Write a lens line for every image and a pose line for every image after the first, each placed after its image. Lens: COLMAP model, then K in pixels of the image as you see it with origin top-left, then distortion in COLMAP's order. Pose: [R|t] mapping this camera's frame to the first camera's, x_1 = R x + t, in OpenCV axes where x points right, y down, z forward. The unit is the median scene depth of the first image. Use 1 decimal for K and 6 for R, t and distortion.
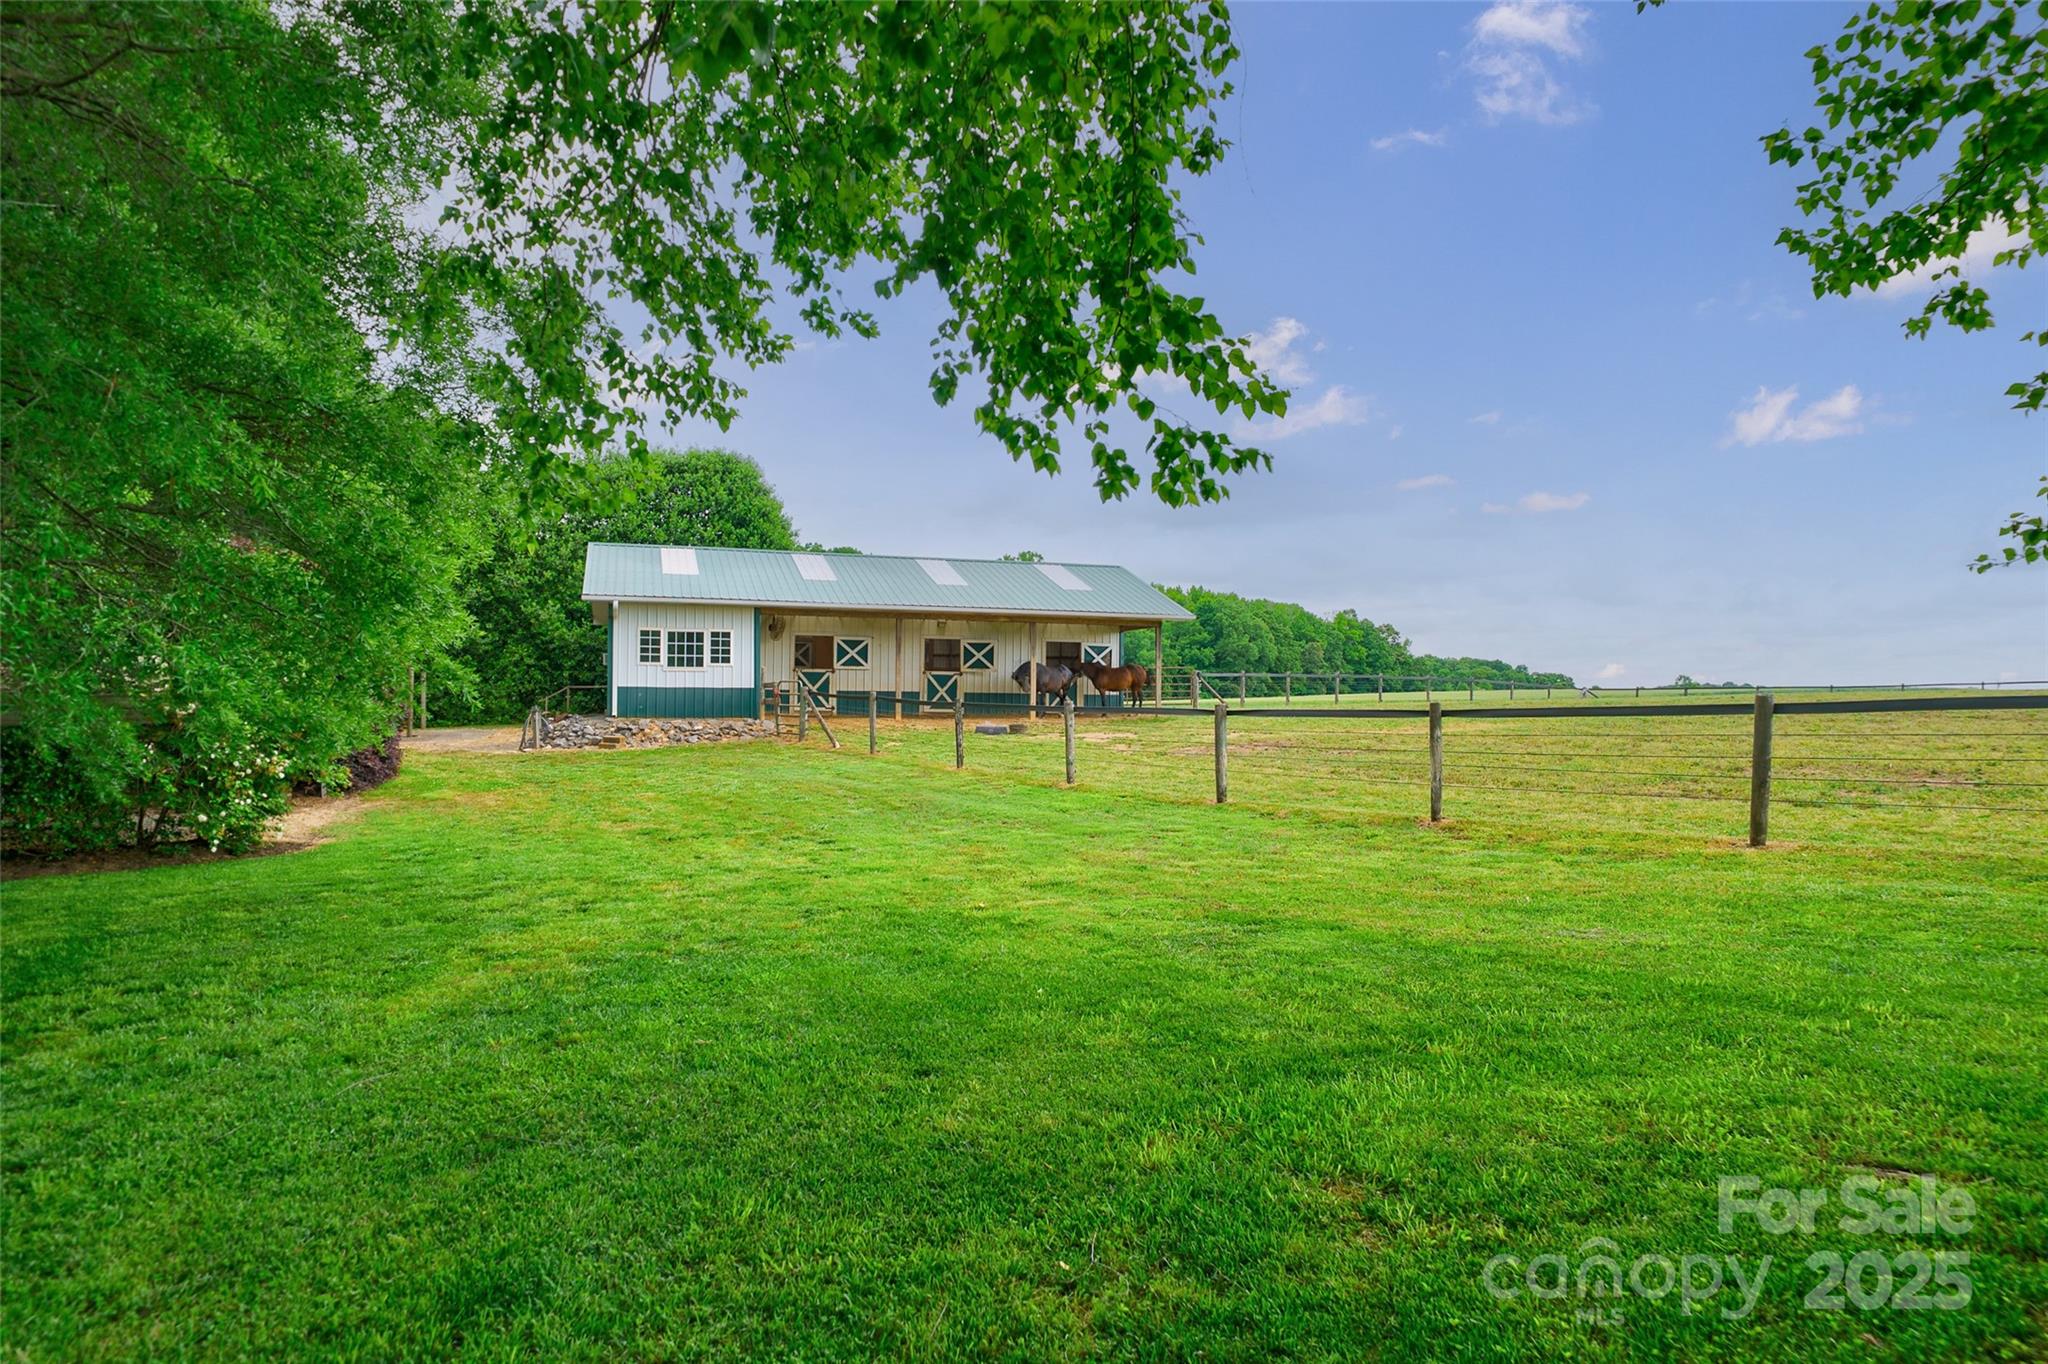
lens RADIAL K [[1413.9, 0, 1024.2], [0, 1413.9, 680.1], [0, 0, 1]] dist [-0.005449, -0.004643]
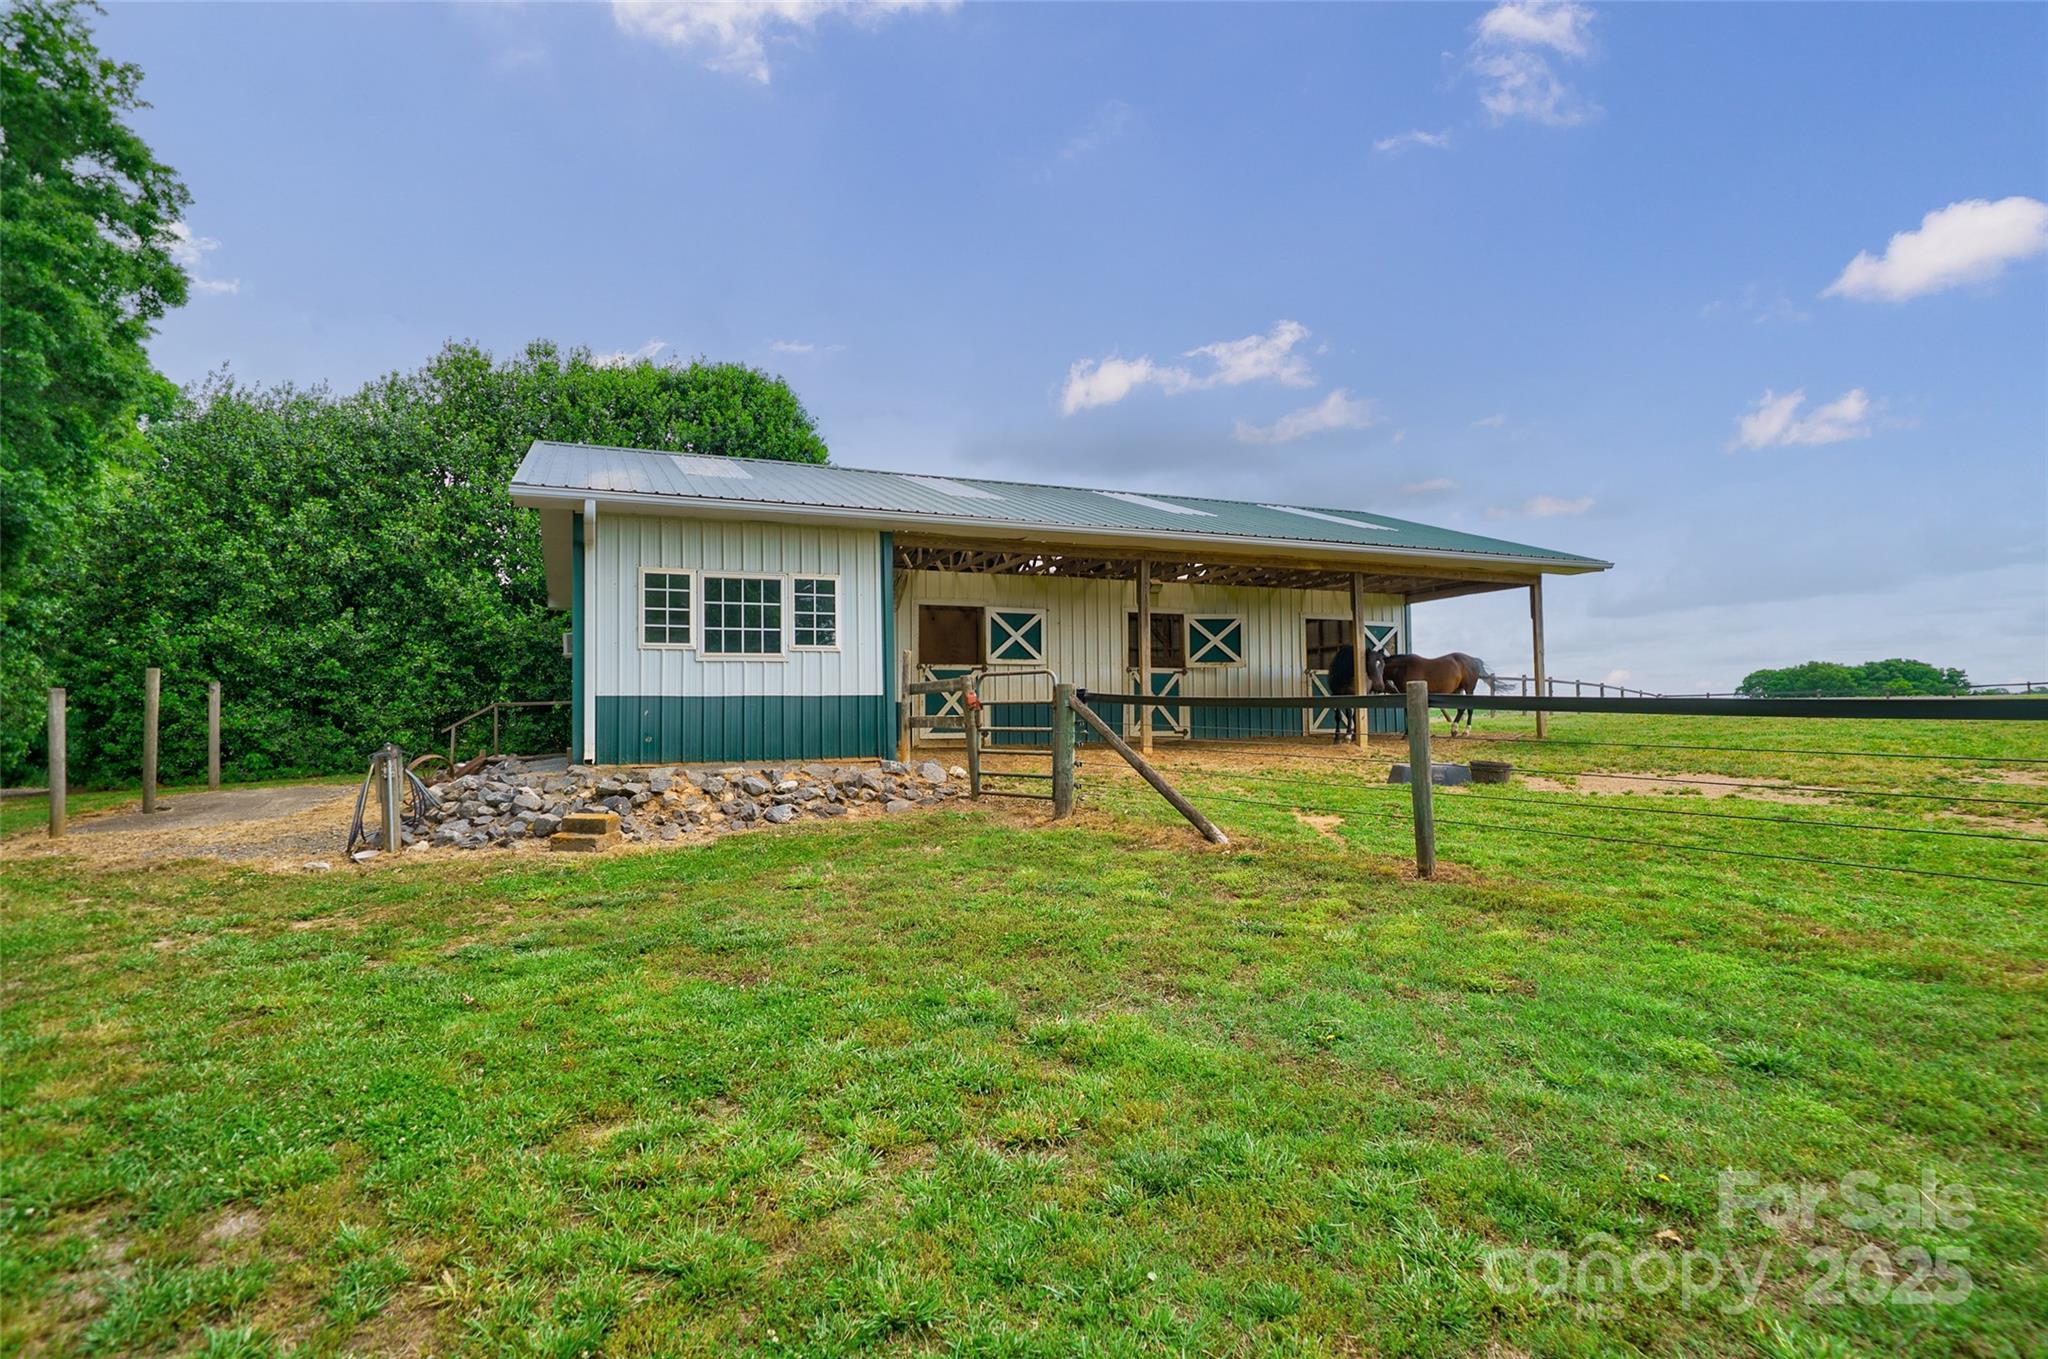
lens RADIAL K [[1078.1, 0, 1023.0], [0, 1078.1, 683.4], [0, 0, 1]] dist [0.003173, 0.001742]
pose [[0.994056, -0.017418, 0.107463, -0.167617], [0.019716, 0.999598, -0.020363, 0.009112], [-0.107066, 0.022361, 0.994000, 0.569715]]
